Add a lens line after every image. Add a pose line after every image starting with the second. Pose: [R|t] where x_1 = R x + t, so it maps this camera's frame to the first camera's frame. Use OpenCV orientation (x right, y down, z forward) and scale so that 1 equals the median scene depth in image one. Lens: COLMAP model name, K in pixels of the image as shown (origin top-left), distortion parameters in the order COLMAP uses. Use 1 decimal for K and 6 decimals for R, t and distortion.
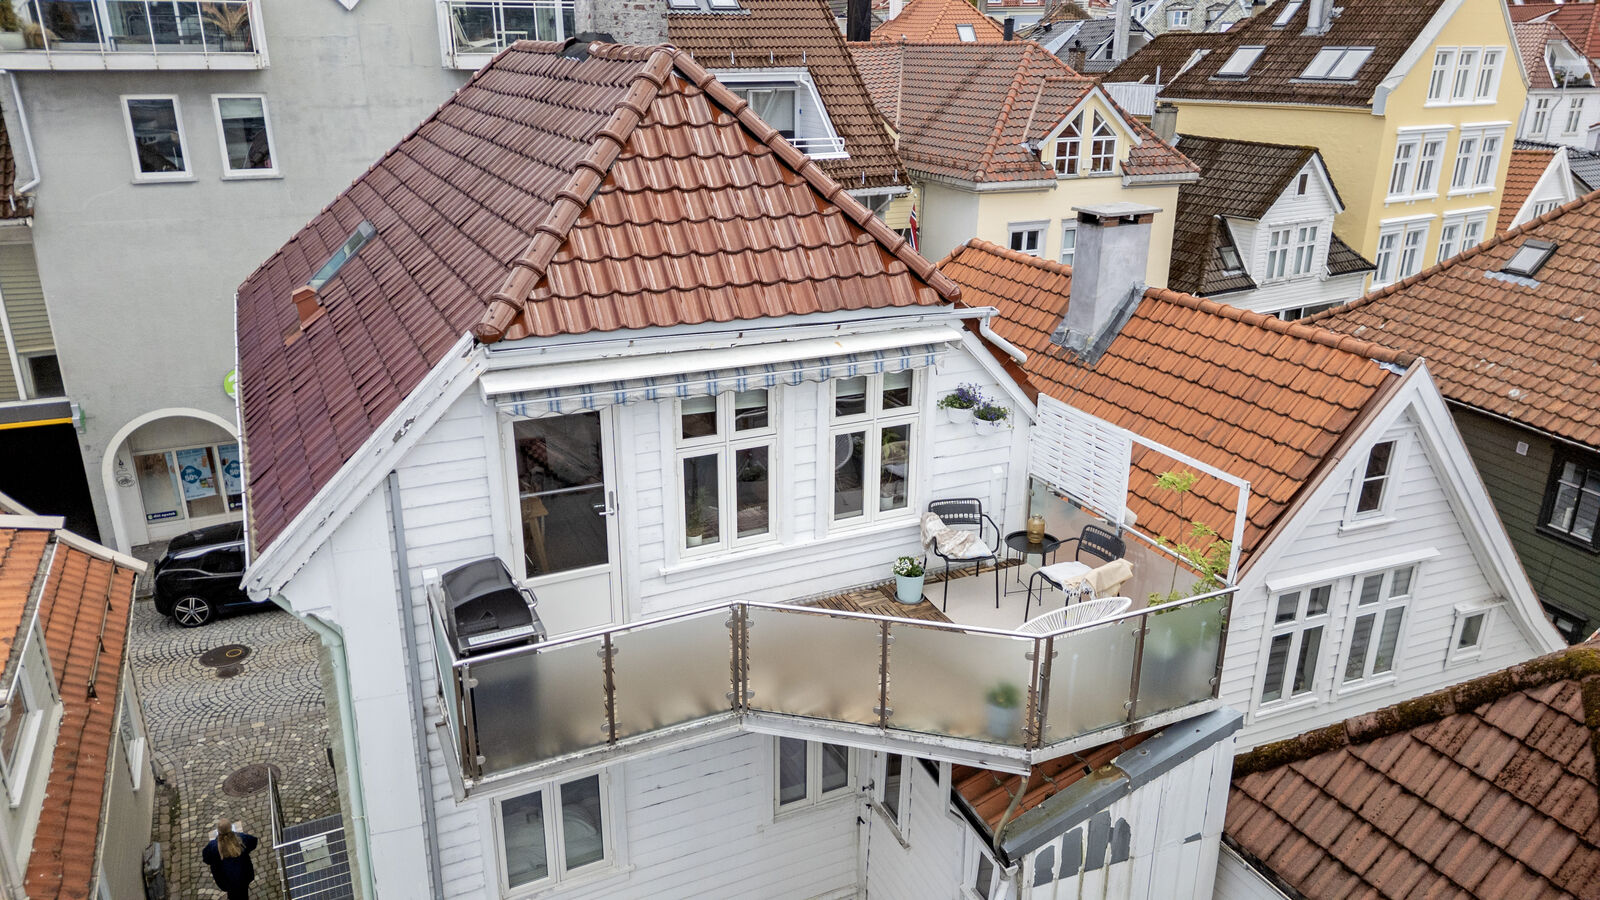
lens RADIAL K [[1107.0, 0, 800.0], [0, 1107.0, 450.0], [0, 0, 1]] dist [0.085523, -0.102491]
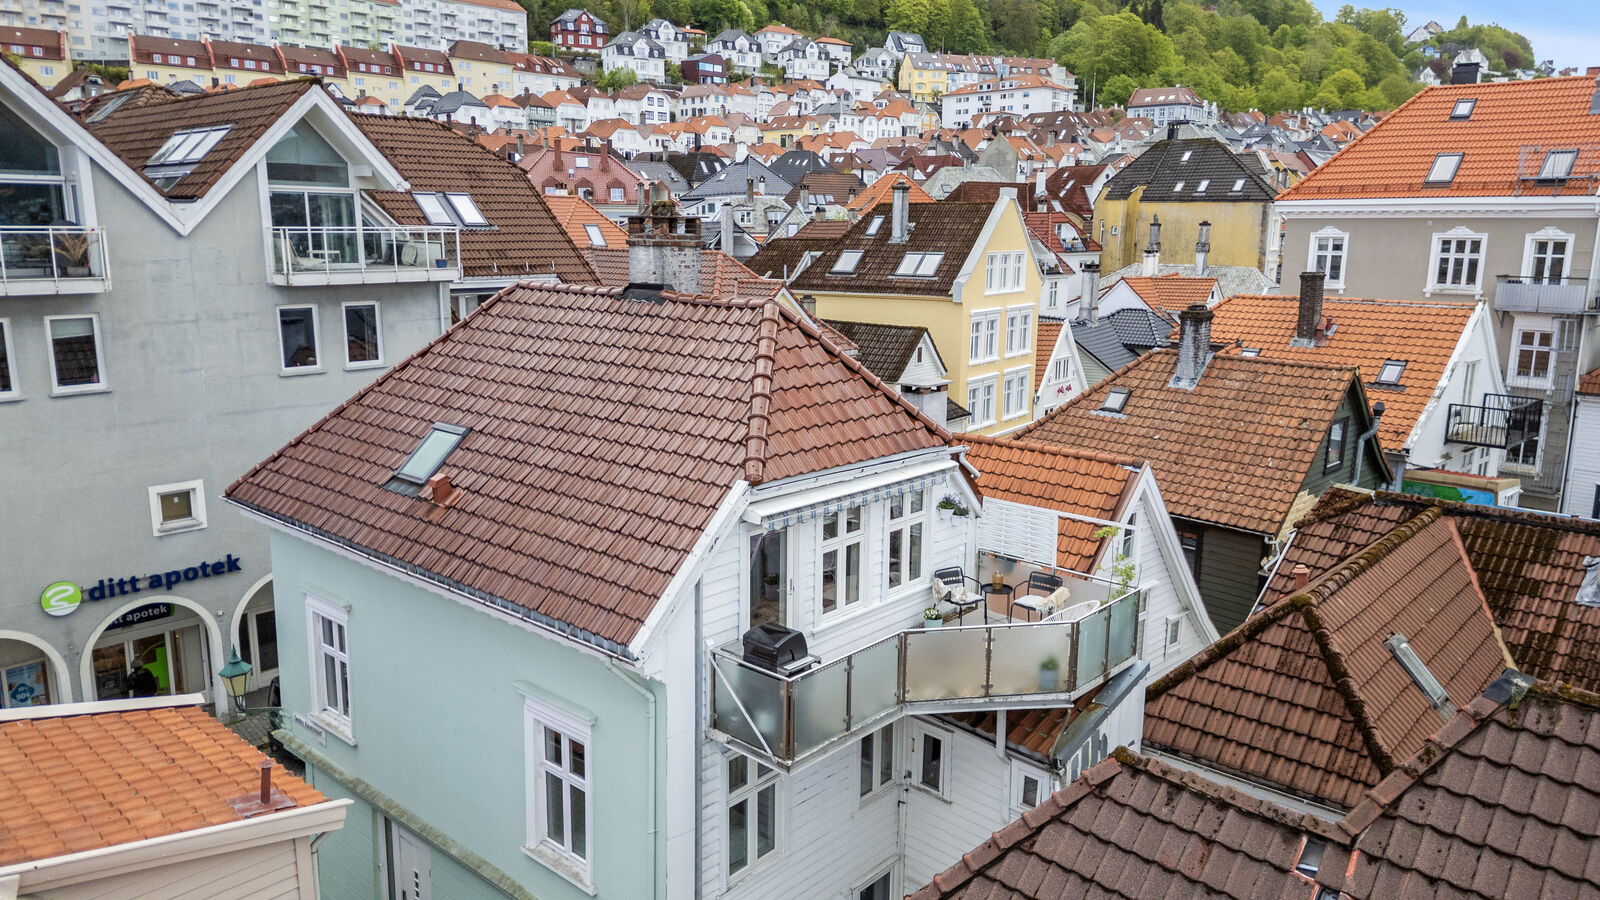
lens RADIAL K [[1145.6, 0, 767.2], [0, 1145.6, 449.7], [0, 0, 1]] dist [0.143136, -0.312302]
pose [[0.920210, -0.072580, 0.384637, -0.398636], [0.129575, 0.983740, -0.124366, 0.027472], [-0.369356, 0.164282, 0.914652, -0.238404]]
